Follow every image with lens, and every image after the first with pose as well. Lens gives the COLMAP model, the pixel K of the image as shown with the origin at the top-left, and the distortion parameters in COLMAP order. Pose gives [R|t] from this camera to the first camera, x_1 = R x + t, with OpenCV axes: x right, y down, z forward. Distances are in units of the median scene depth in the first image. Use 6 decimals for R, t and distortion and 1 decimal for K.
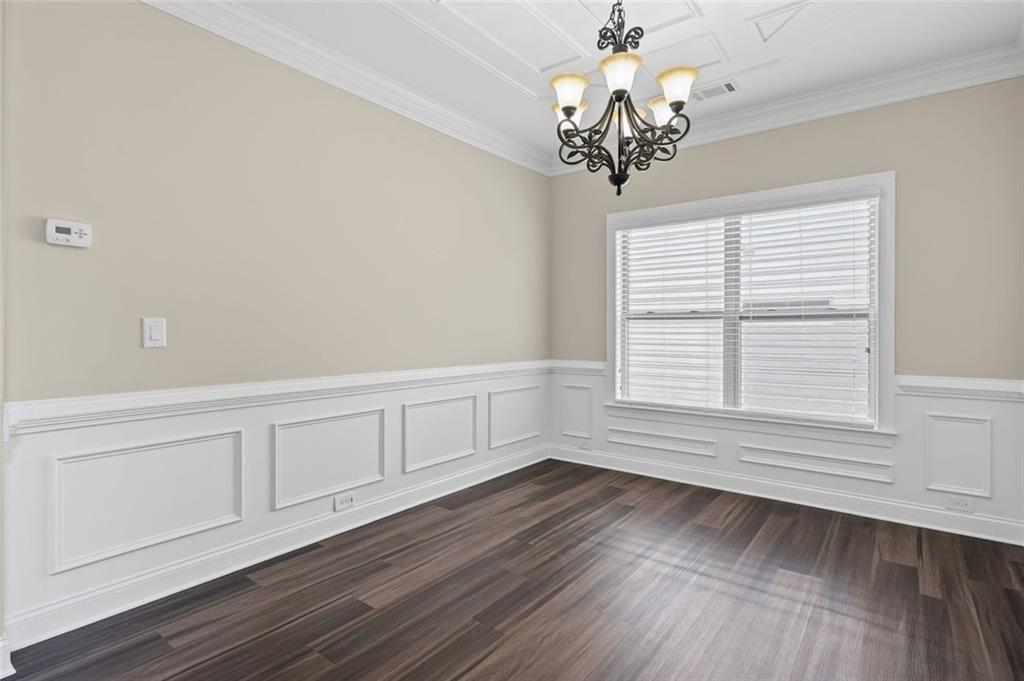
lens RADIAL K [[503.9, 0, 500.9], [0, 503.9, 334.0], [0, 0, 1]] dist [0.000565, -0.000488]
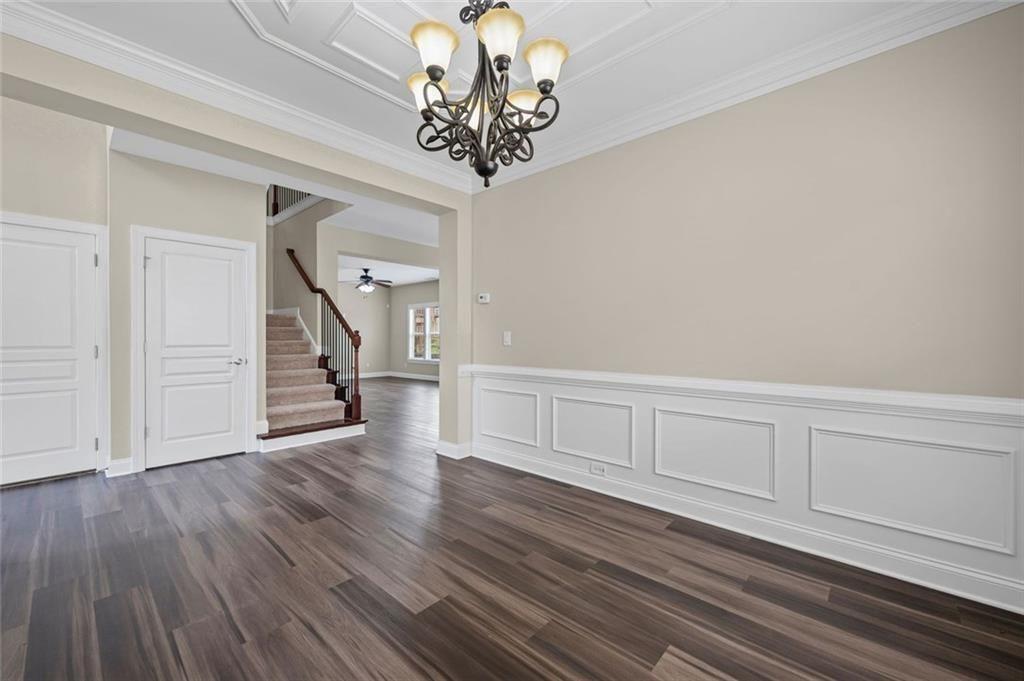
lens RADIAL K [[405.8, 0, 506.2], [0, 405.8, 336.9], [0, 0, 1]] dist [-0.007378, 0.000168]
pose [[-0.069227, 0.008219, -0.997567, 0.781555], [0.003027, 0.999963, 0.008029, -0.018222], [0.997596, -0.002463, -0.069249, 0.874475]]
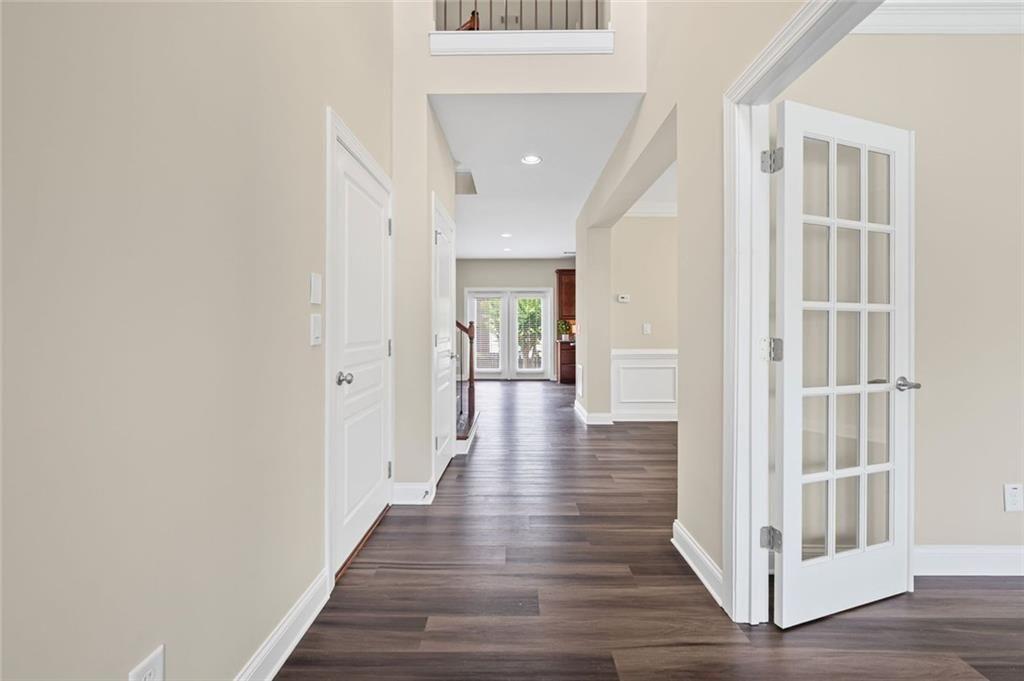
lens RADIAL K [[405.8, 0, 511.1], [0, 405.8, 335.8], [0, 0, 1]] dist [-0.007378, 0.000168]
pose [[0.611681, 0.011112, -0.791027, 0.531912], [-0.001002, 0.999911, 0.013271, 0.004500], [0.791104, -0.007325, 0.611638, -0.816191]]
